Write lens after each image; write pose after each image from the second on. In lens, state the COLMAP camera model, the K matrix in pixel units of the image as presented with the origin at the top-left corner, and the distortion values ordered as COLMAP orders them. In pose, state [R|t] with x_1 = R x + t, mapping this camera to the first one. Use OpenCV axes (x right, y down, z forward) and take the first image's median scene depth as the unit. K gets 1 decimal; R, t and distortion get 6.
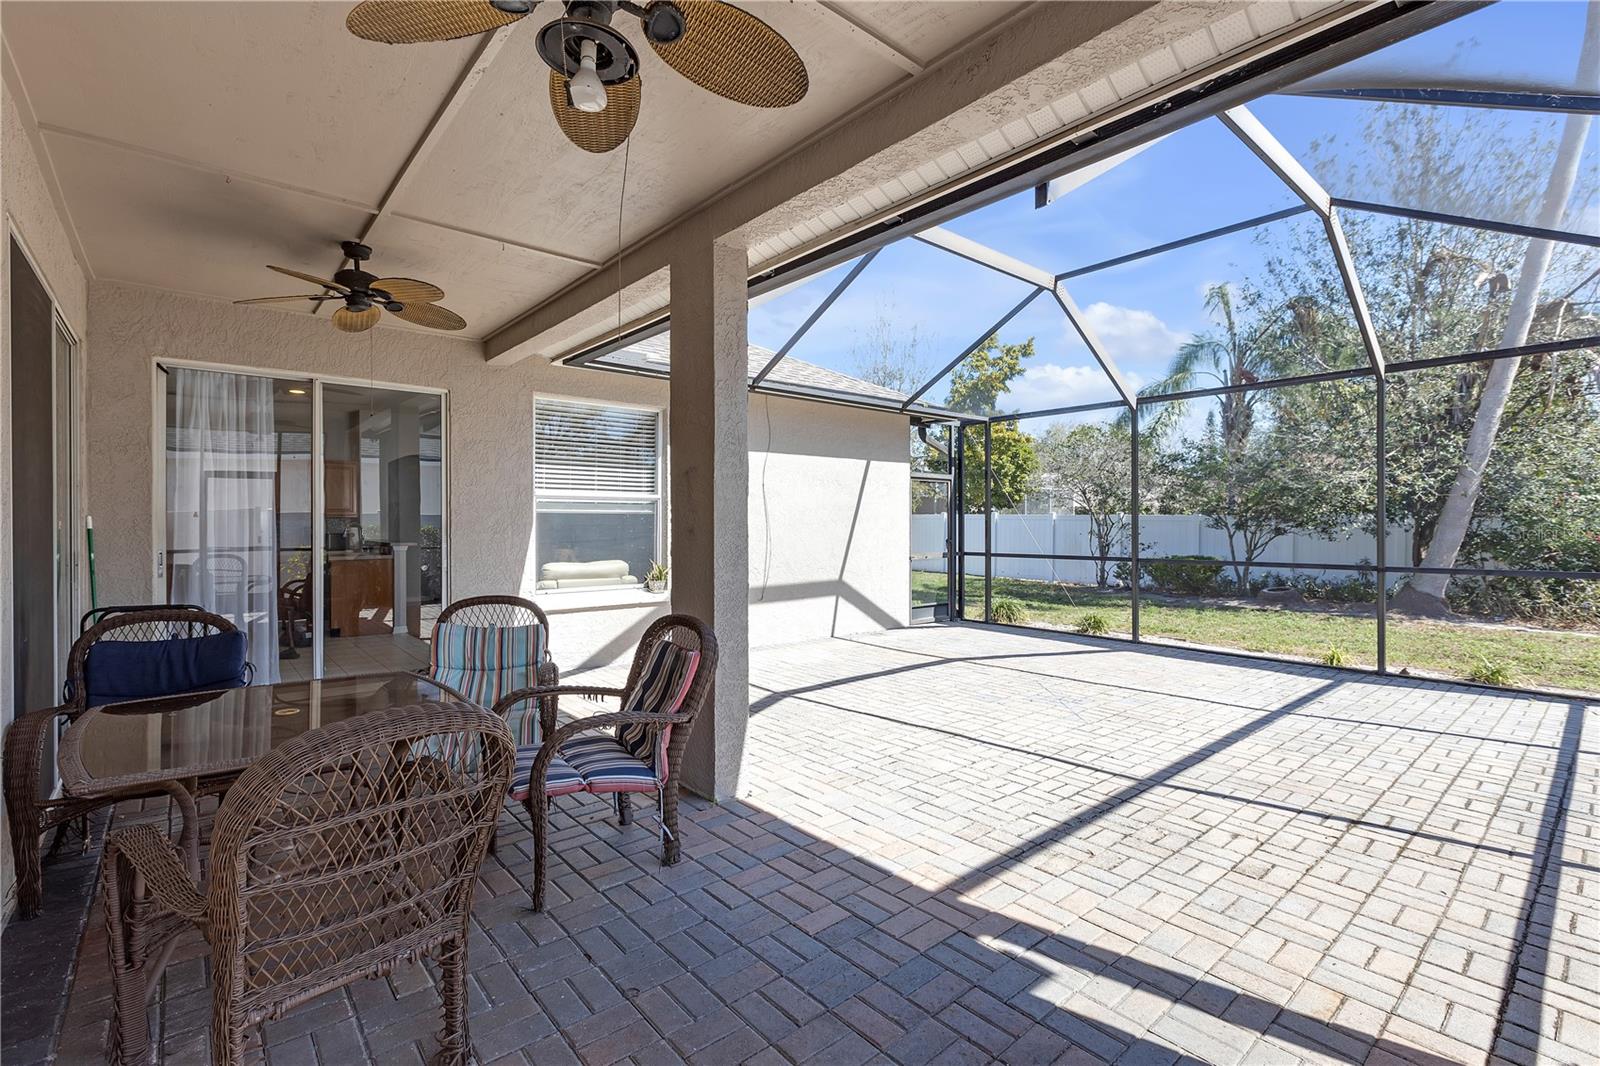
lens RADIAL K [[722.7, 0, 796.3], [0, 722.7, 524.2], [0, 0, 1]] dist [-0.001800, -0.000729]
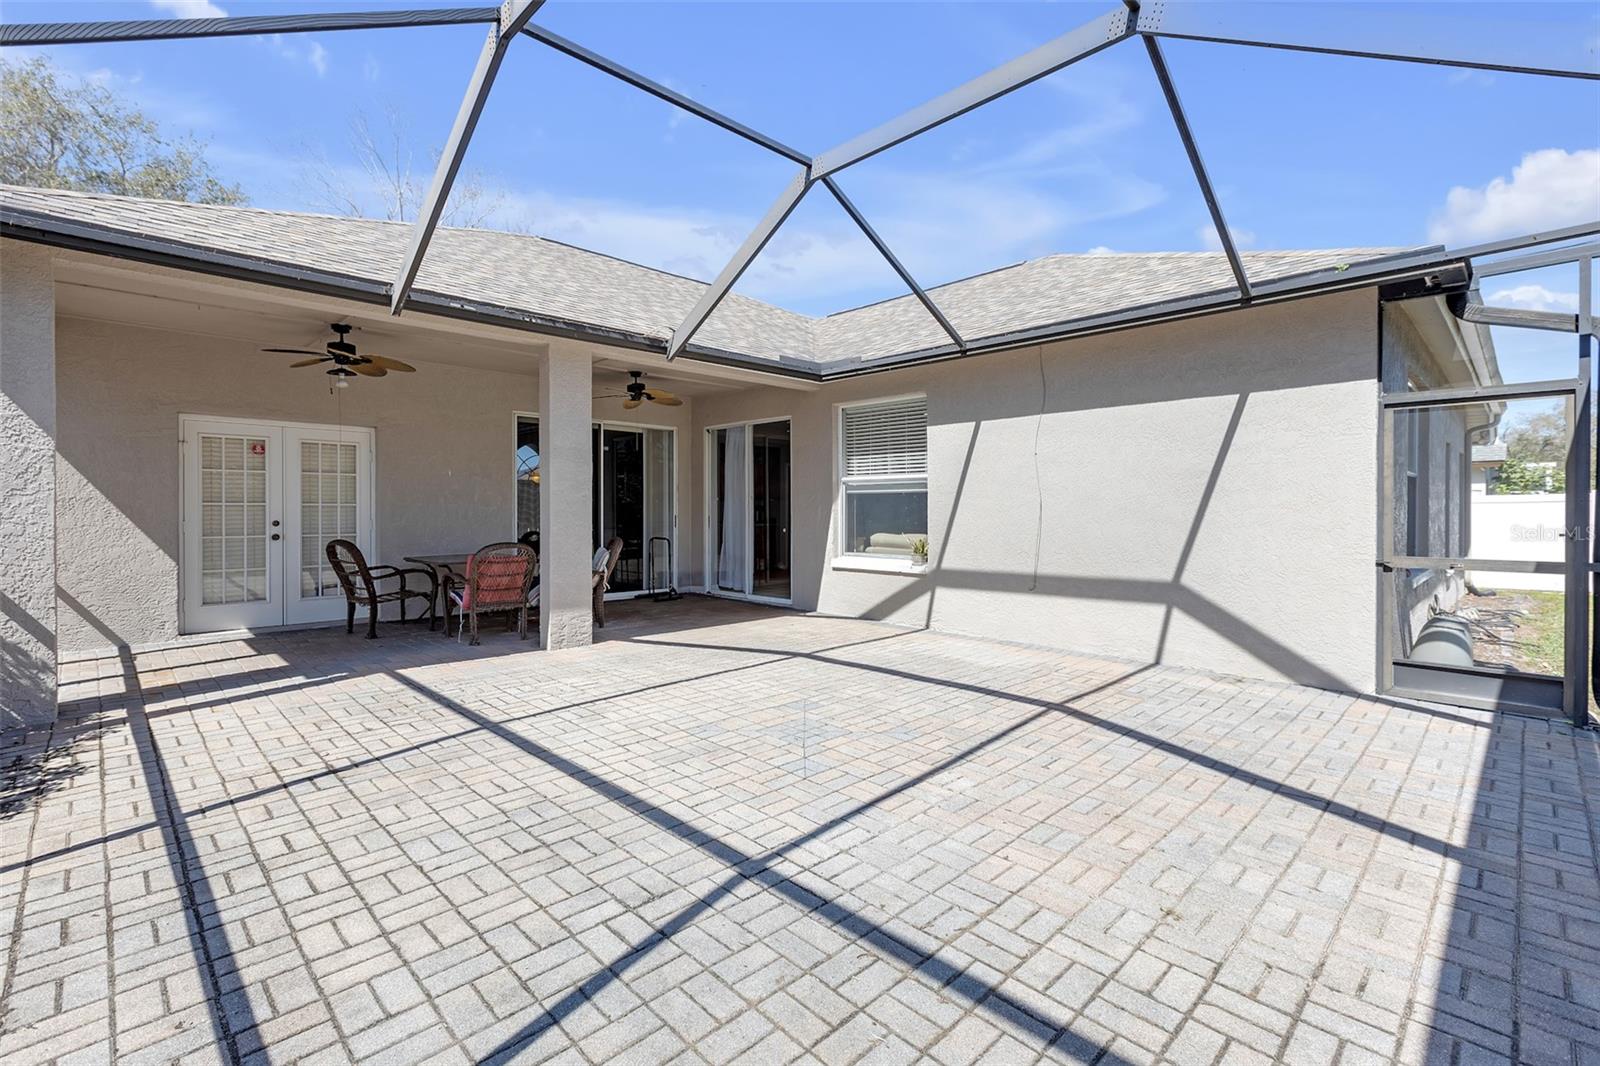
lens RADIAL K [[722.7, 0, 801.7], [0, 722.7, 519.6], [0, 0, 1]] dist [-0.001800, -0.000729]
pose [[0.068907, 0.014511, -0.997518, 1.887642], [-0.002042, 0.999894, 0.014405, 0.026749], [0.997621, 0.001044, 0.068929, 1.624293]]
